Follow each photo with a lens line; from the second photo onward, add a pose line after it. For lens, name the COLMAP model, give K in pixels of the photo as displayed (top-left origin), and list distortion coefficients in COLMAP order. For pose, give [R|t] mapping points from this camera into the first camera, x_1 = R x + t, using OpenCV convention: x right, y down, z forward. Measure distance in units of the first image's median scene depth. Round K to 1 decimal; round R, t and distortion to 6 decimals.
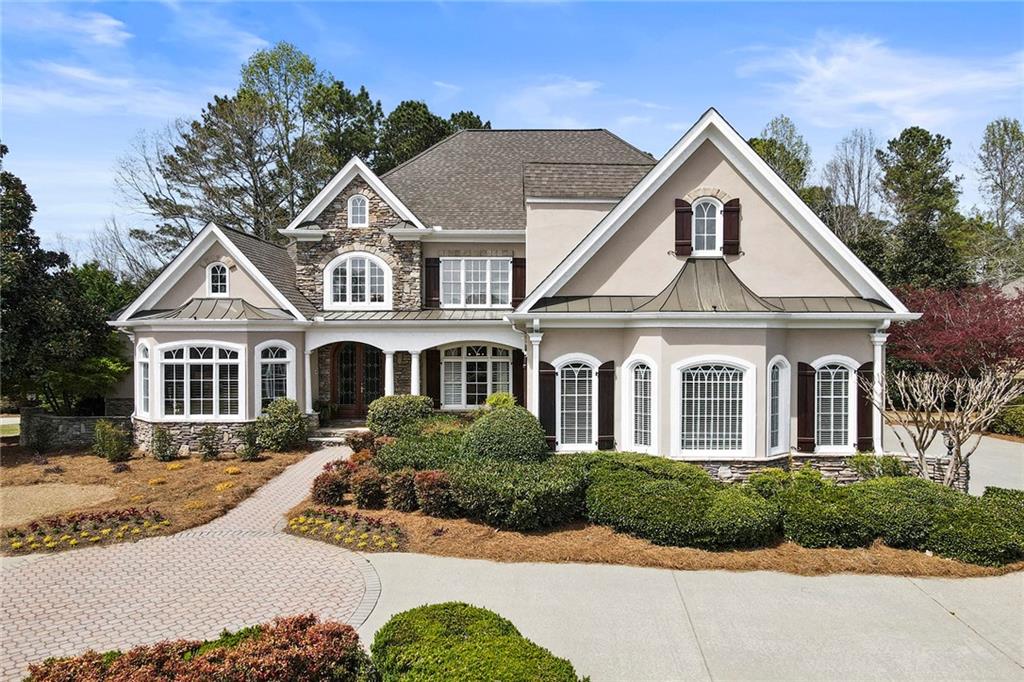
lens RADIAL K [[759.1, 0, 512.0], [0, 759.1, 341.0], [0, 0, 1]] dist [0.011088, 0.003484]
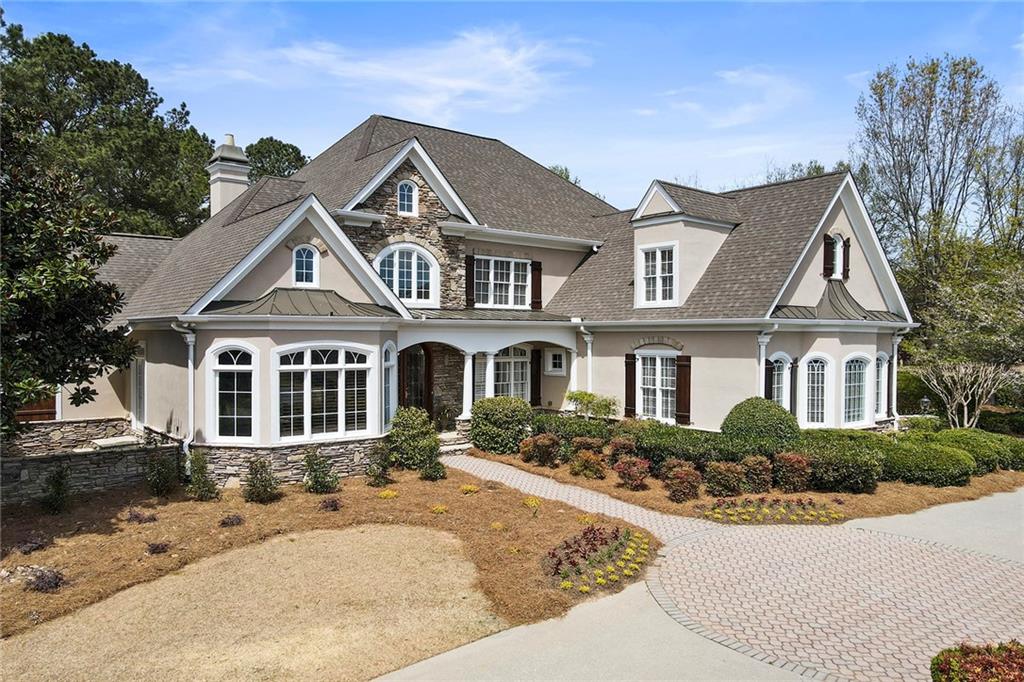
lens RADIAL K [[759.1, 0, 512.0], [0, 759.1, 341.0], [0, 0, 1]] dist [0.011088, 0.003484]
pose [[0.765791, -0.001289, 0.643088, -0.748606], [-0.000645, 0.999996, 0.002772, -0.003247], [-0.643089, -0.002538, 0.765787, 0.243614]]
